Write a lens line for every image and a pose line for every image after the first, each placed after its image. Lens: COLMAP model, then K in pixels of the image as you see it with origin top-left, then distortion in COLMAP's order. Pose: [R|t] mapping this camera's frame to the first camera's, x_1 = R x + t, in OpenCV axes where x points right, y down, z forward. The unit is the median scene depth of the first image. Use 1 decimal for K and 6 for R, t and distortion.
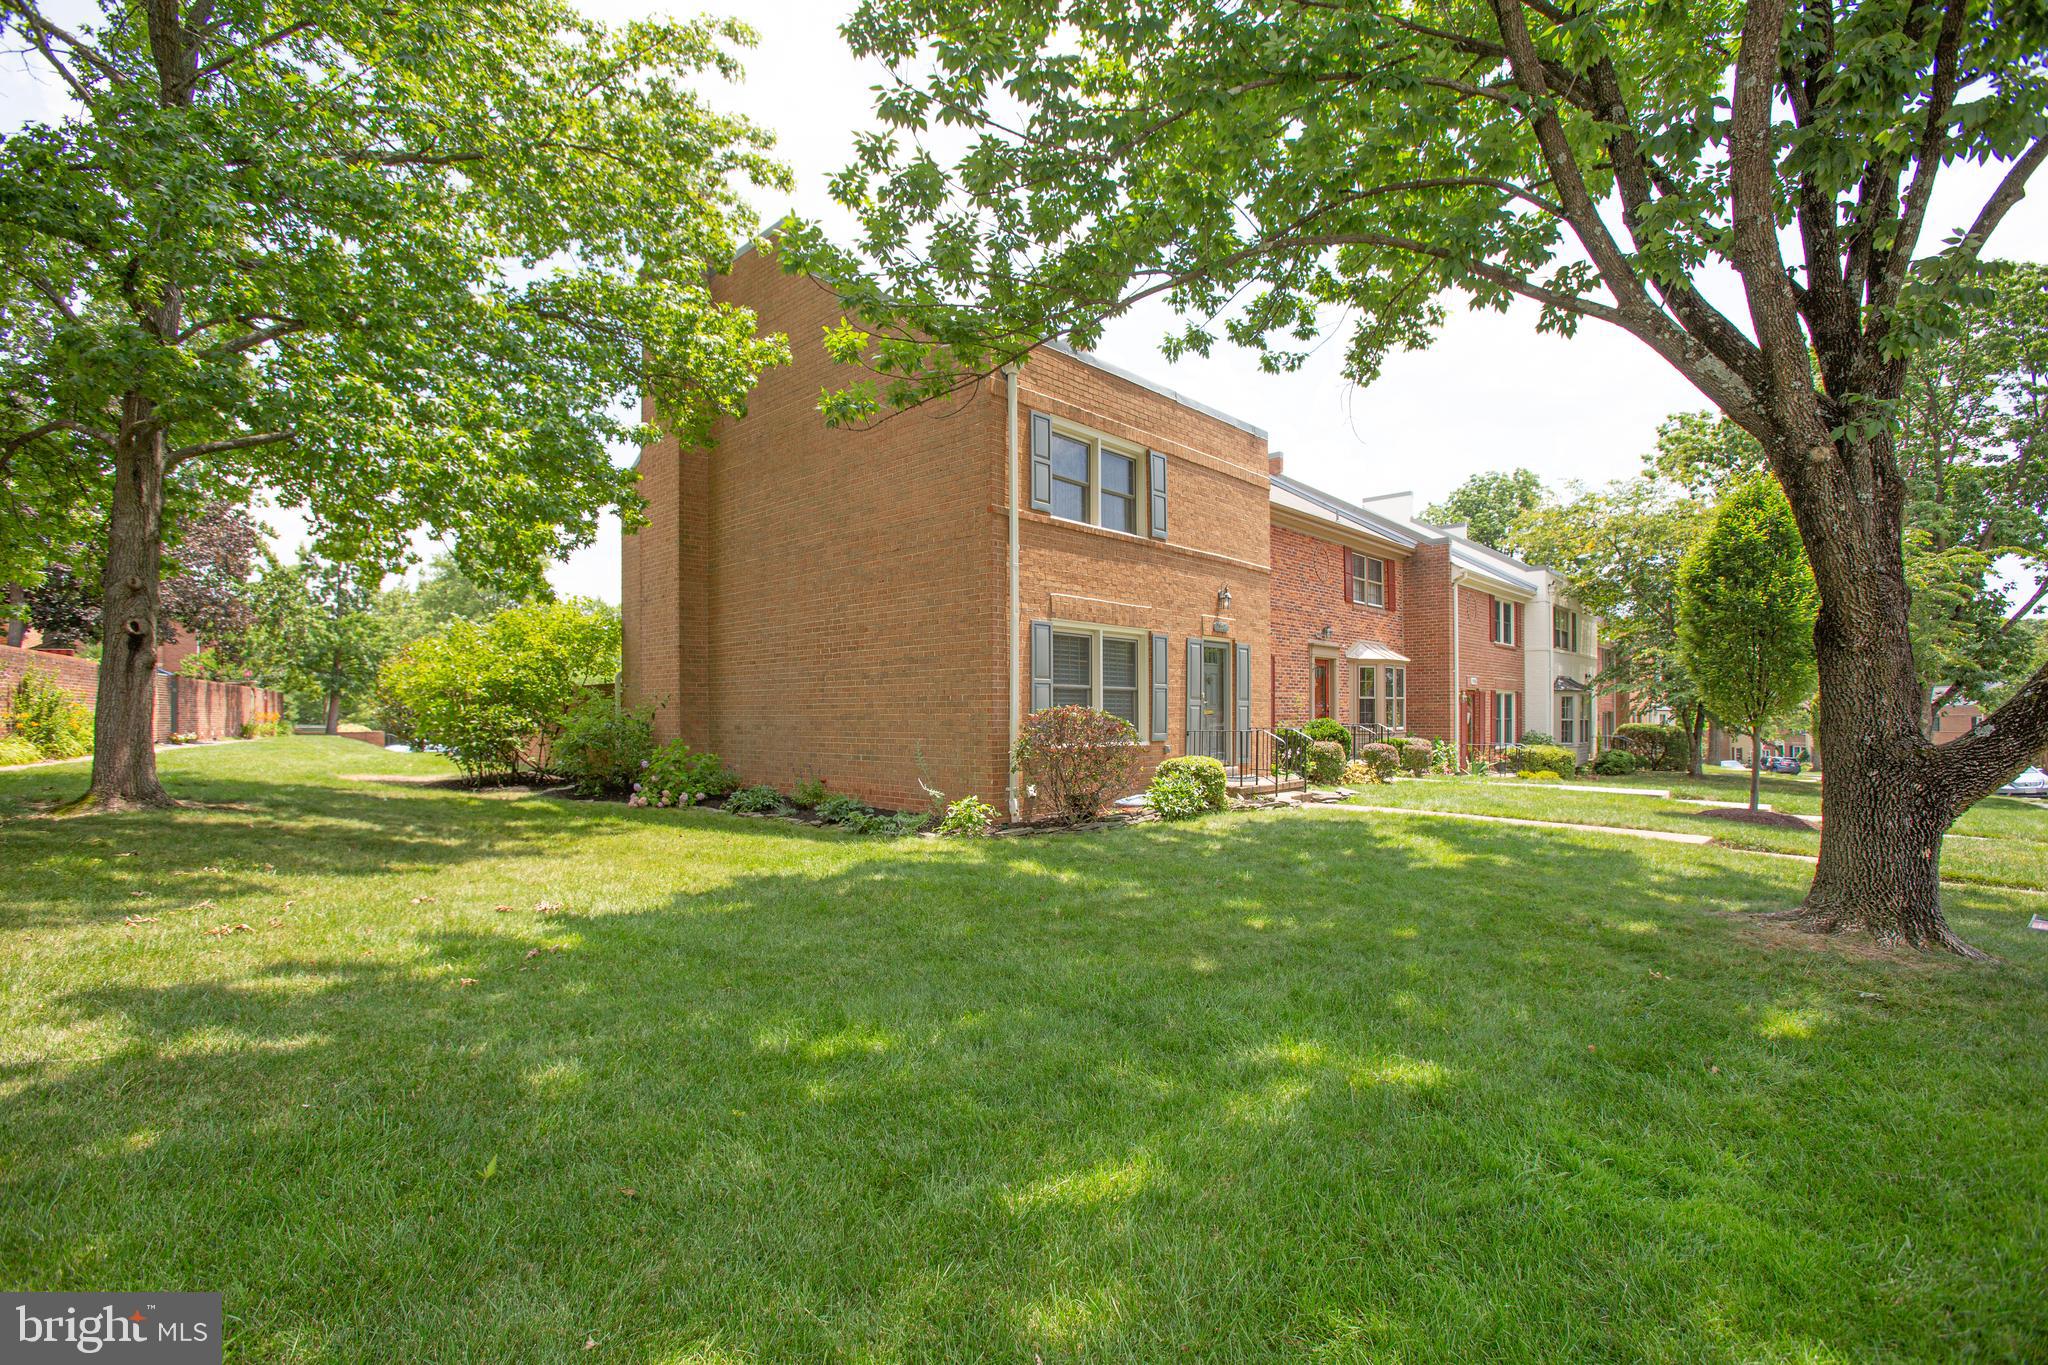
lens RADIAL K [[919.0, 0, 1025.0], [0, 919.0, 695.9], [0, 0, 1]] dist [-0.086911, 0.033292]
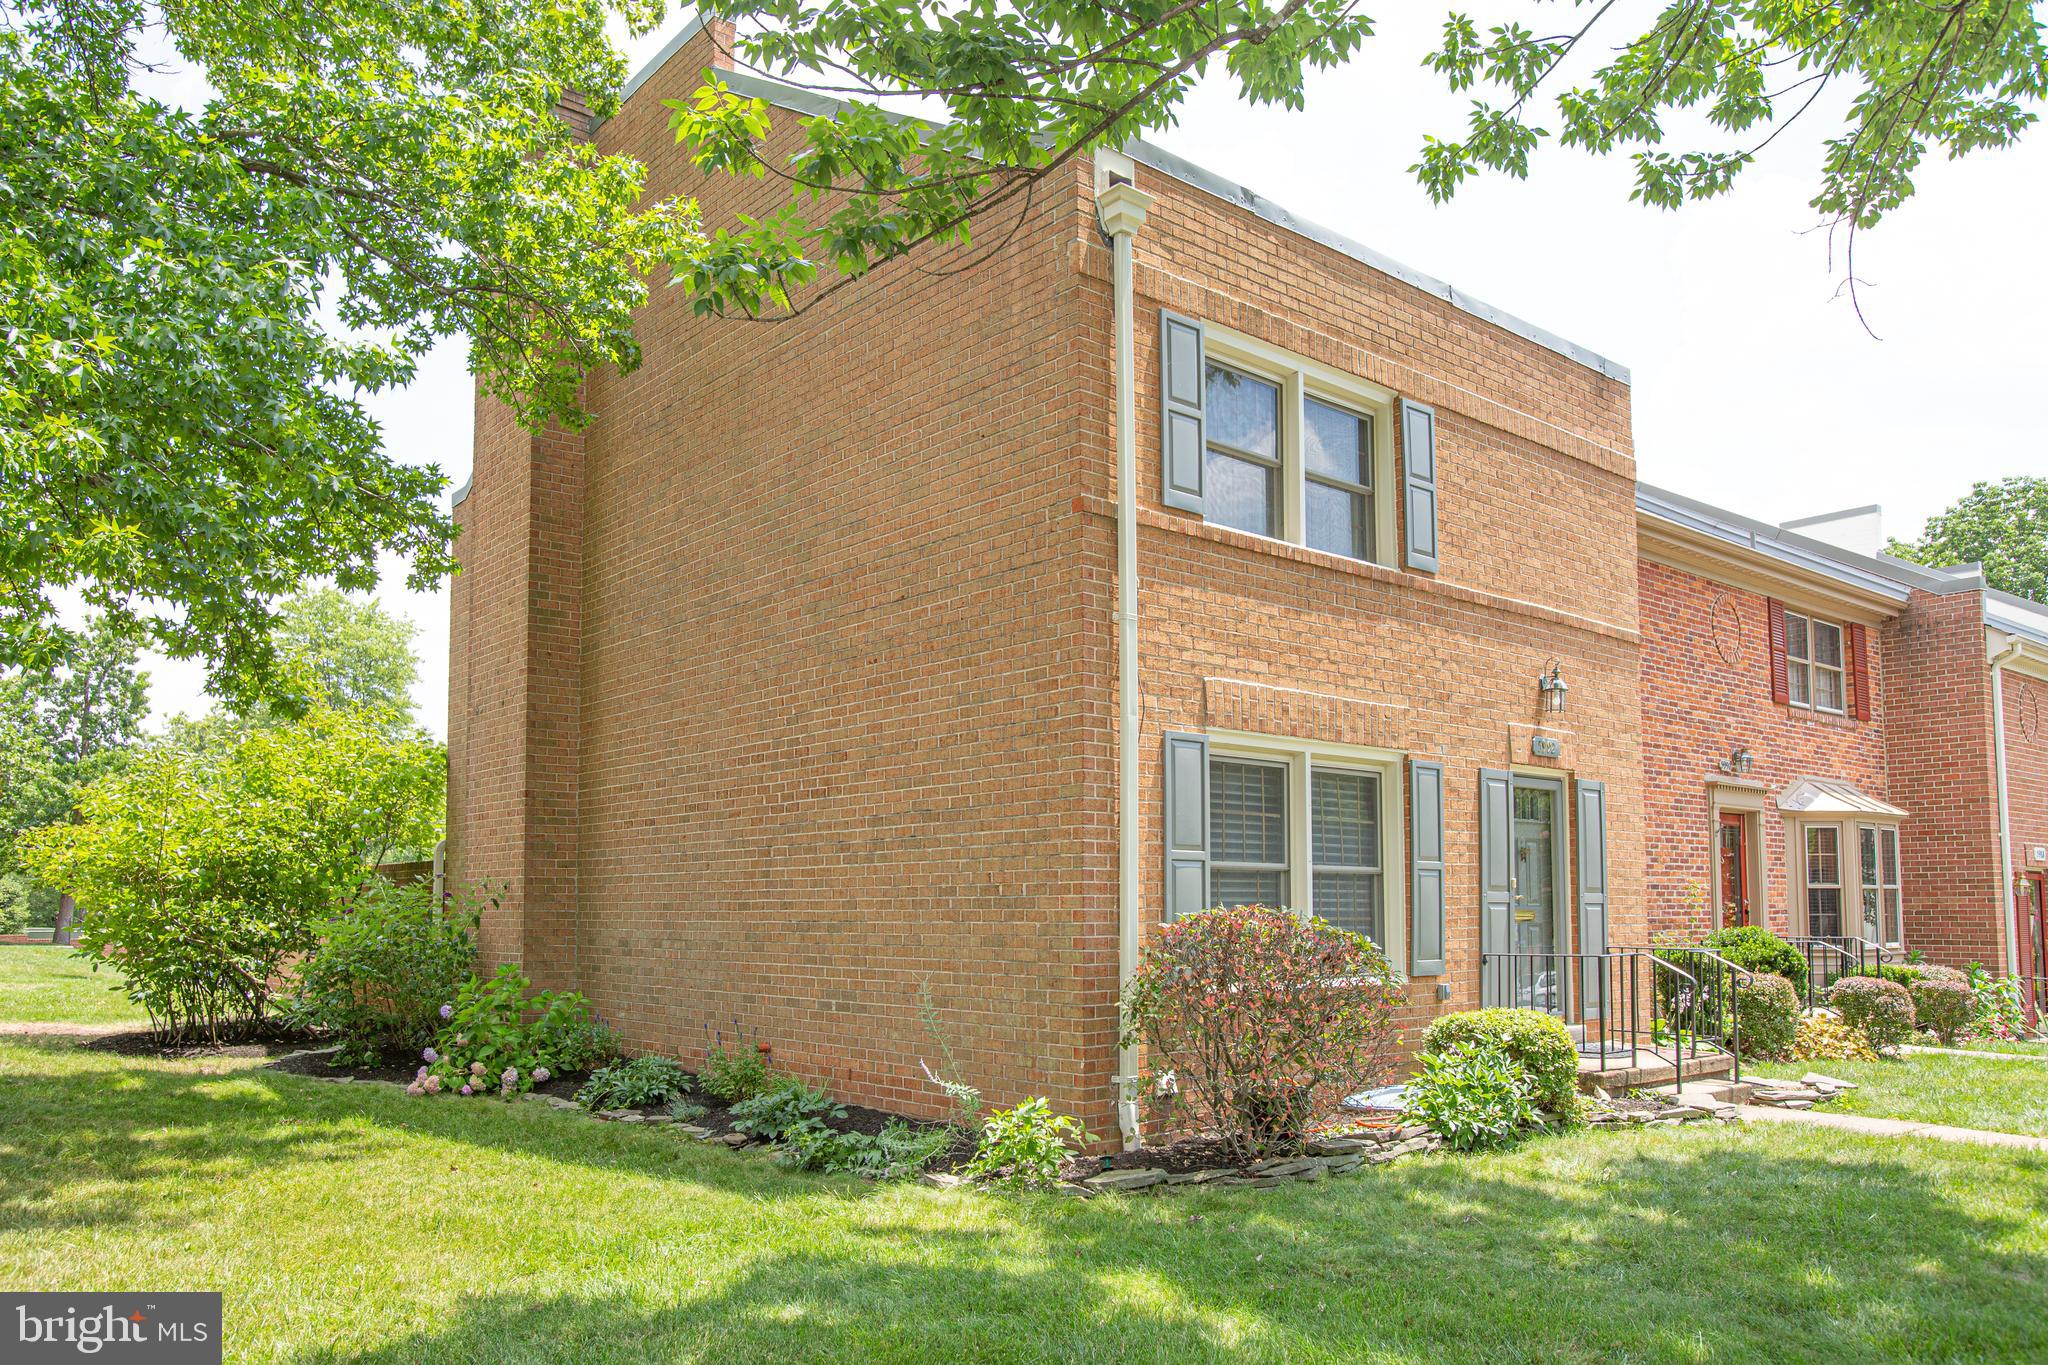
lens RADIAL K [[1489.7, 0, 1021.5], [0, 1489.7, 815.0], [0, 0, 1]] dist [-0.056469, 0.052079]
pose [[0.994745, -0.005195, -0.102251, 0.010465], [0.000579, 0.998981, -0.045125, -0.001455], [0.102382, 0.044828, 0.993735, 0.177984]]
